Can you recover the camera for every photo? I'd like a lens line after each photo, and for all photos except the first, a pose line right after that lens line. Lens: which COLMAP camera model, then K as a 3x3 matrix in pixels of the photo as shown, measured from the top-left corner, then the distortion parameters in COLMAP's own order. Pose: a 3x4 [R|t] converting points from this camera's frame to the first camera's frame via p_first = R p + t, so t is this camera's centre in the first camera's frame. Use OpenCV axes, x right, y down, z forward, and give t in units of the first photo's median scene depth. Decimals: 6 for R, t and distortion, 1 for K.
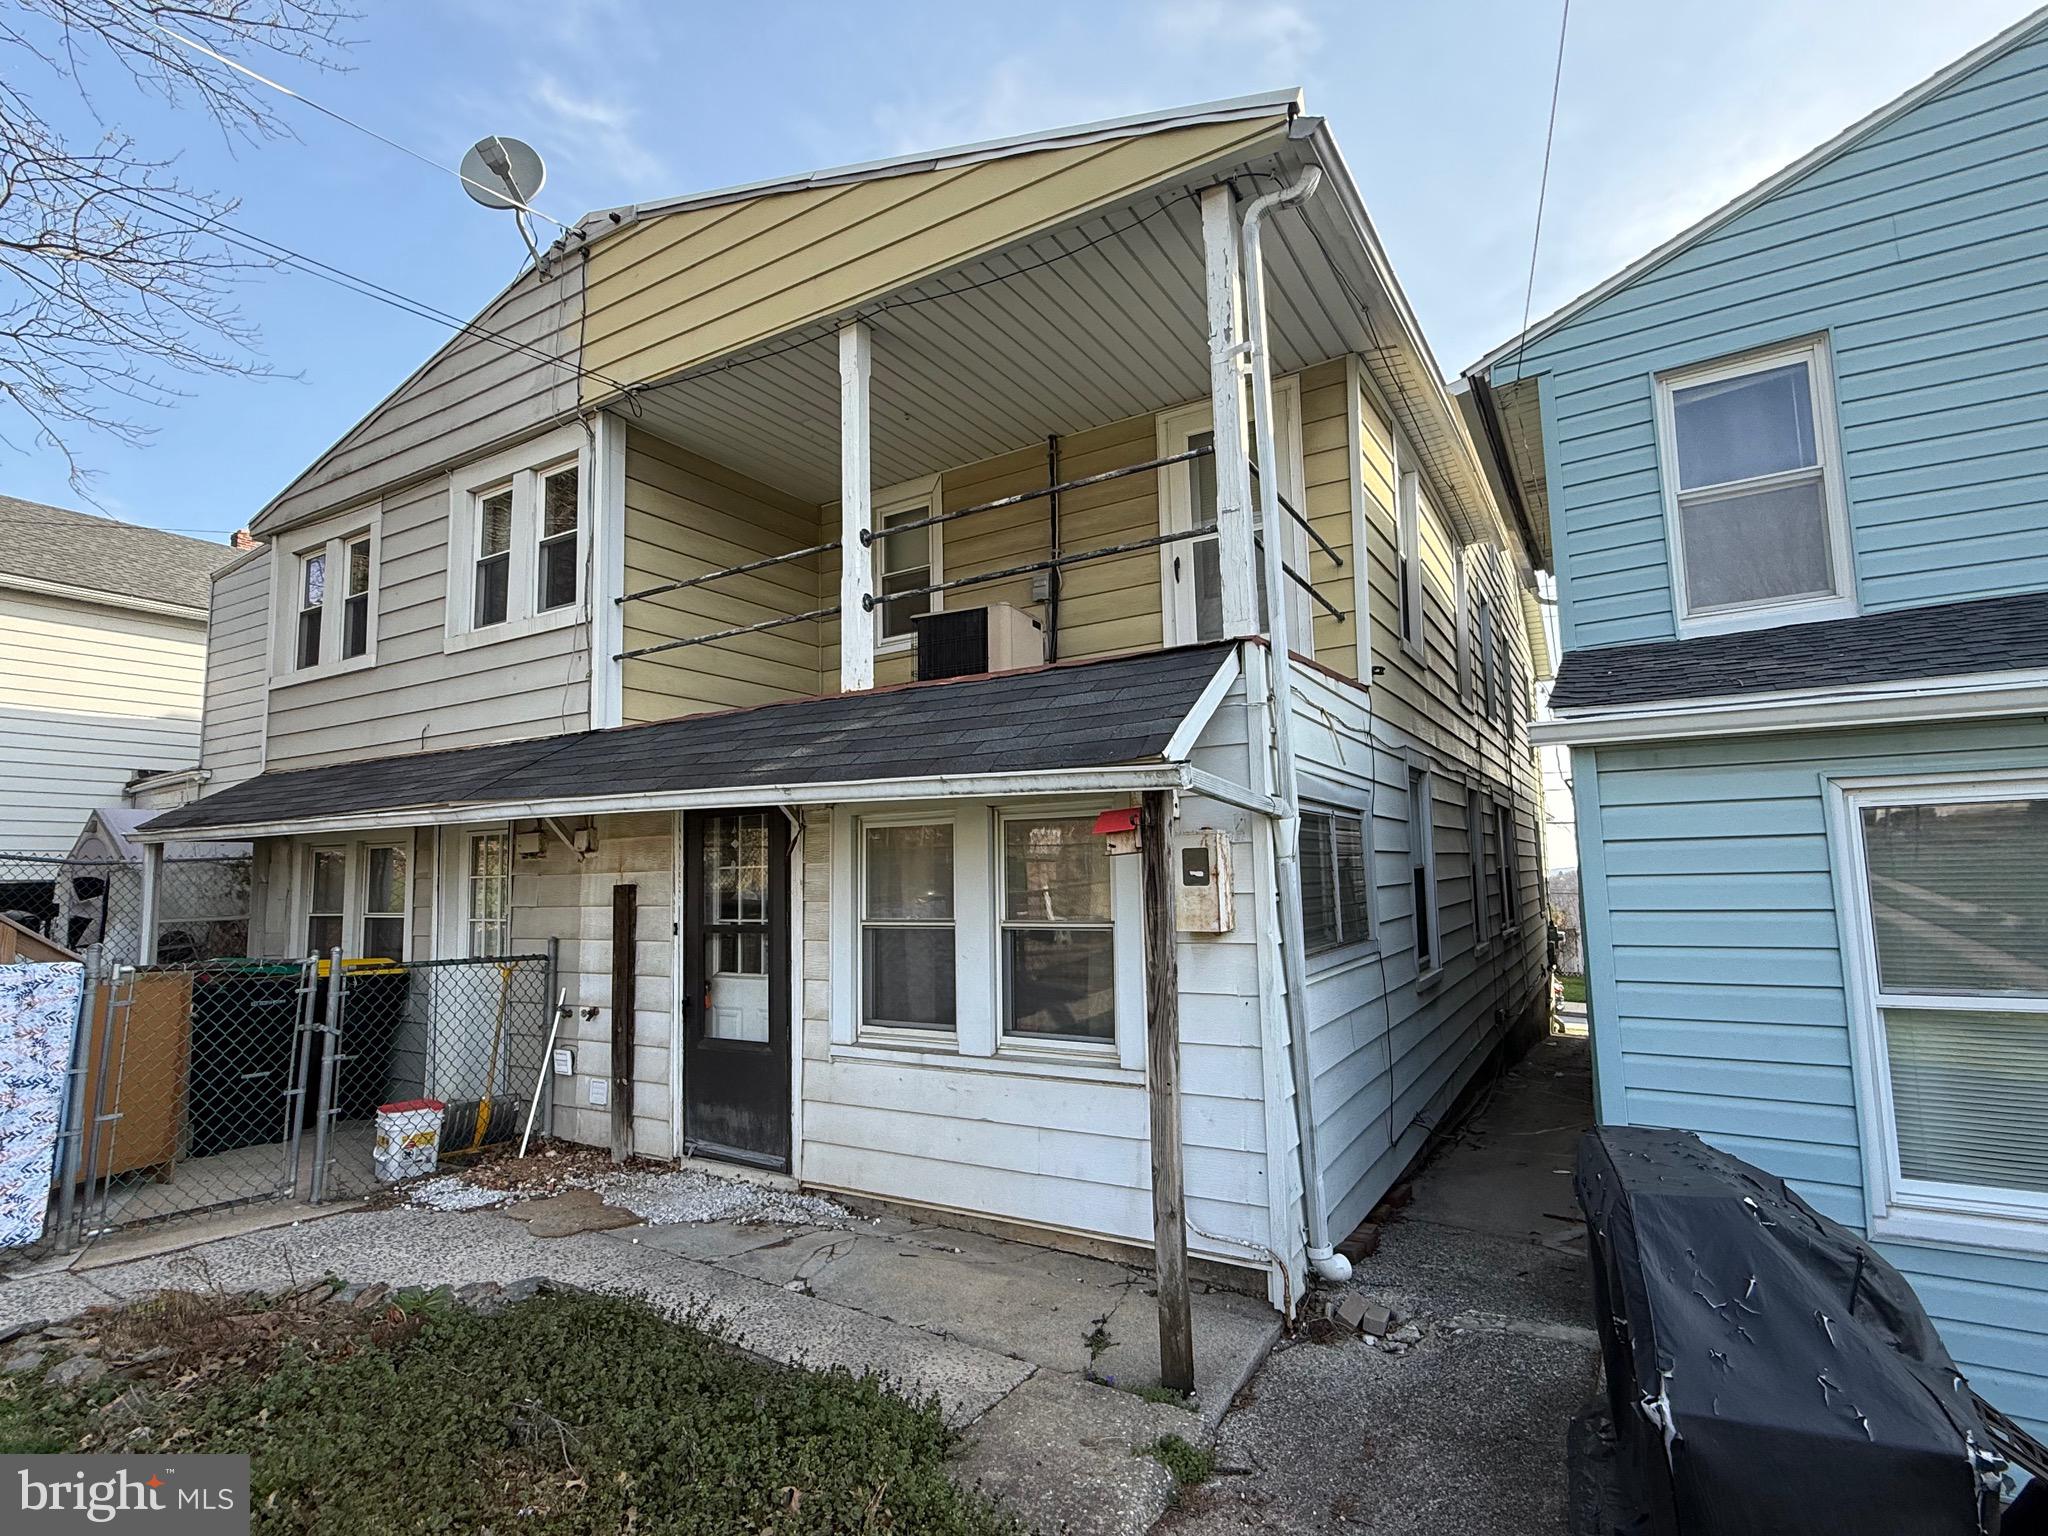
lens RADIAL K [[1004.5, 0, 1018.8], [0, 1004.5, 766.4], [0, 0, 1]] dist [0.000355, 0.000142]
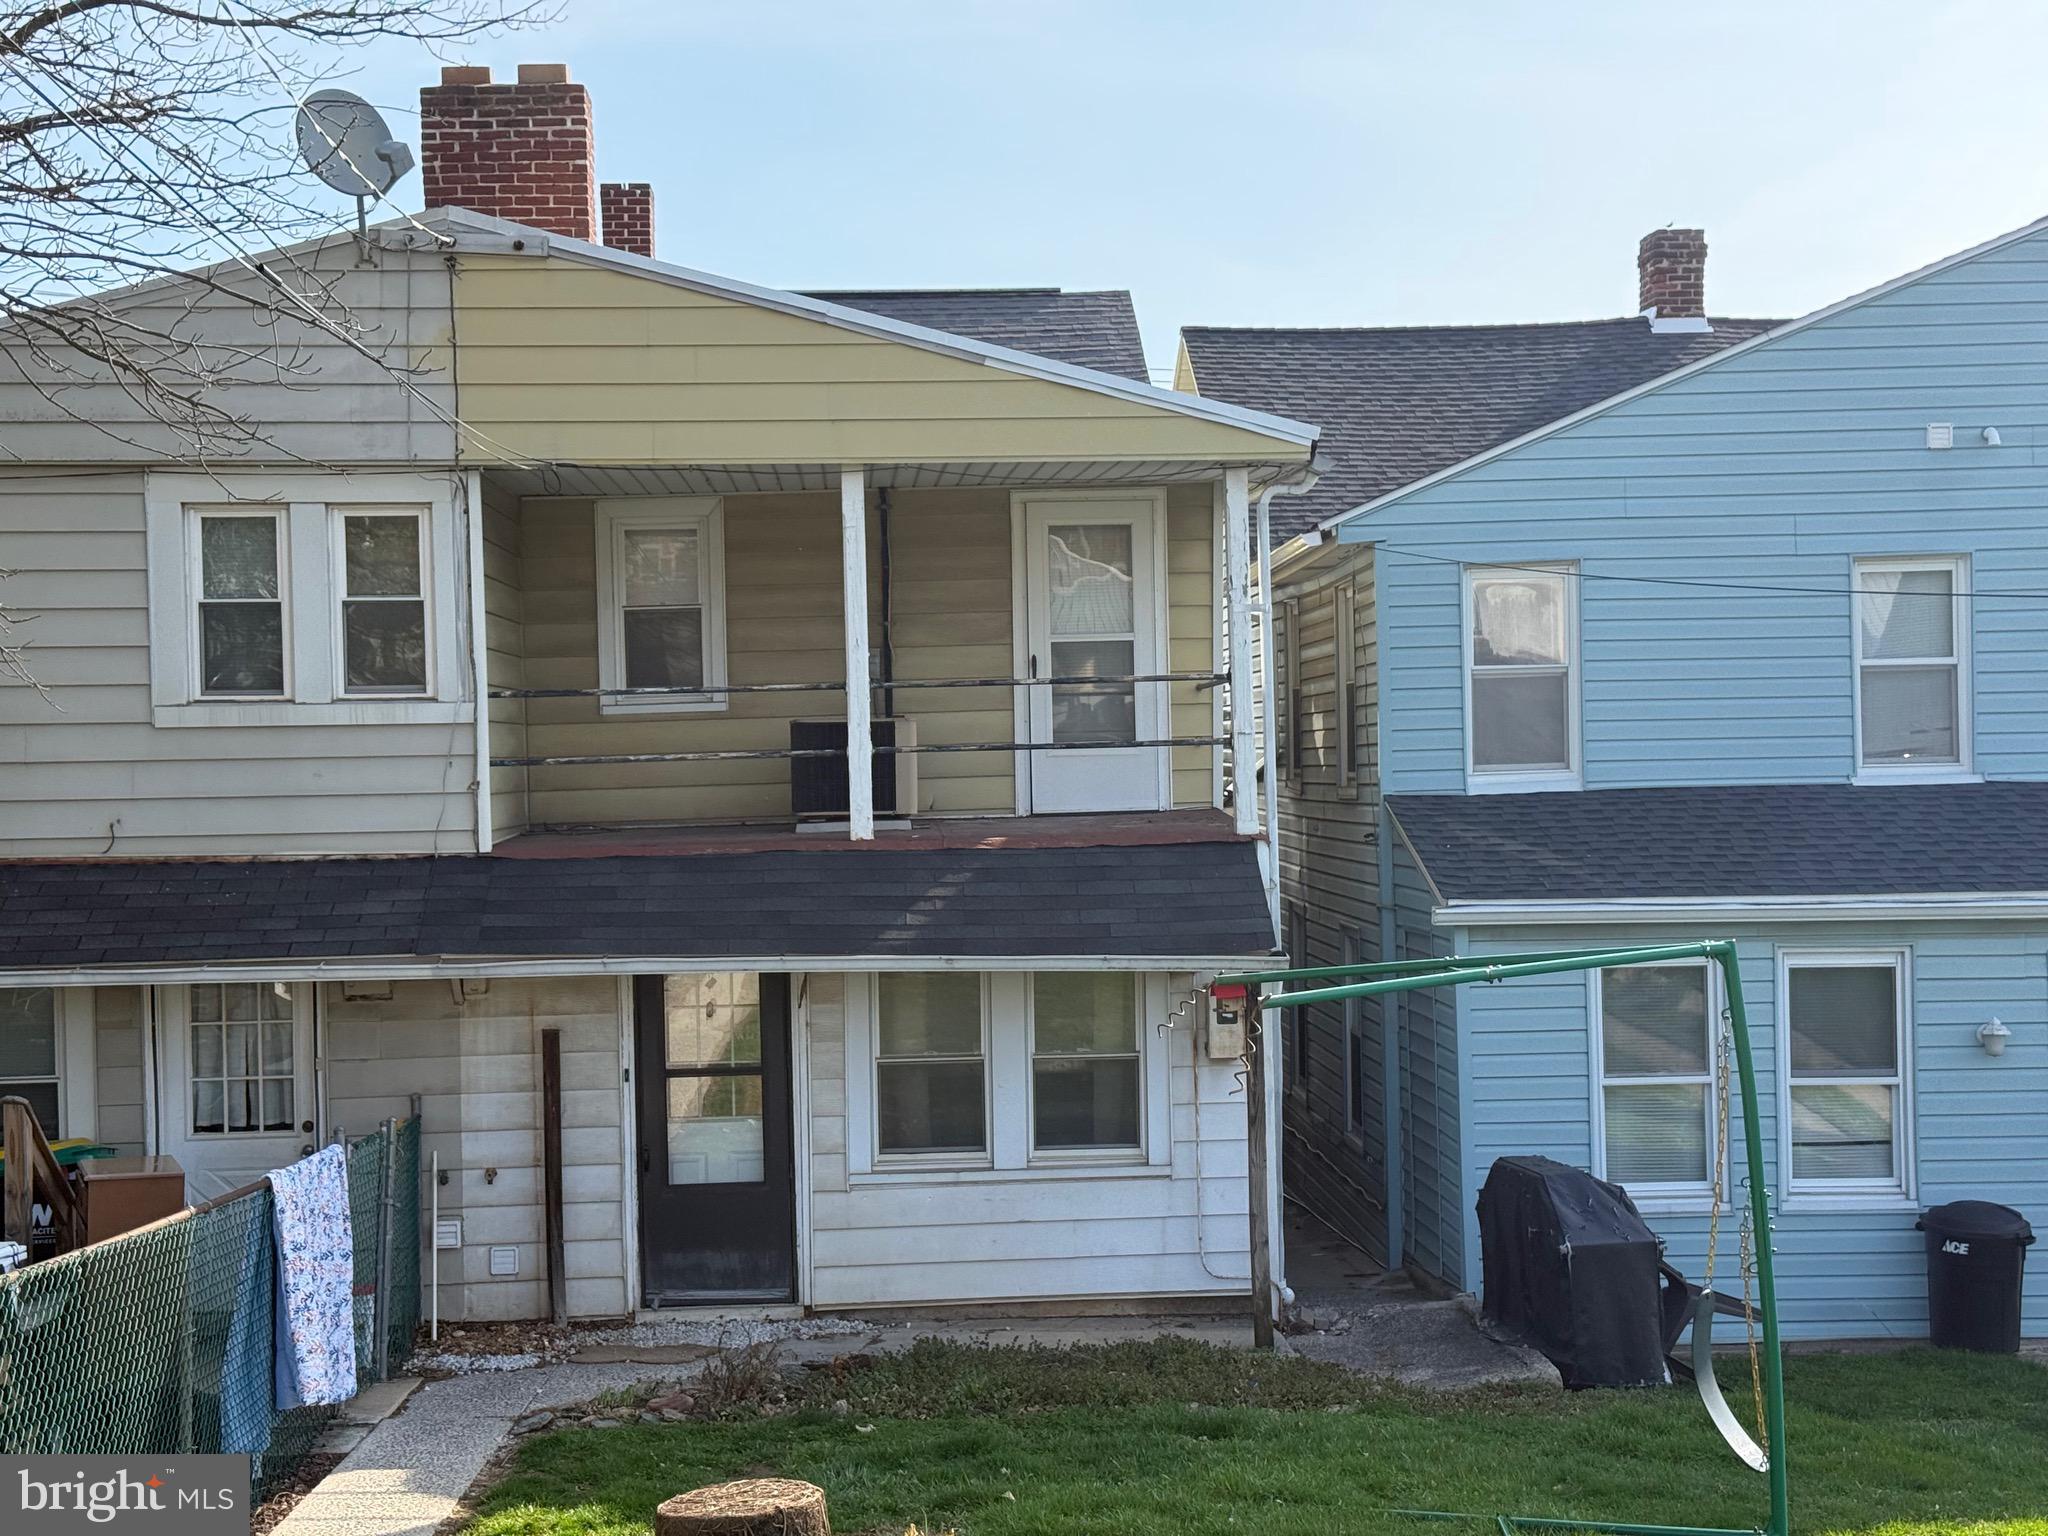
lens RADIAL K [[2900.4, 0, 998.5], [0, 2900.4, 747.0], [0, 0, 1]] dist [0.144275, 0.000000]
pose [[0.832418, 0.005998, 0.554116, -1.732532], [-0.057381, 0.995499, 0.075425, -0.408482], [-0.551170, -0.094581, 0.829015, -1.570859]]
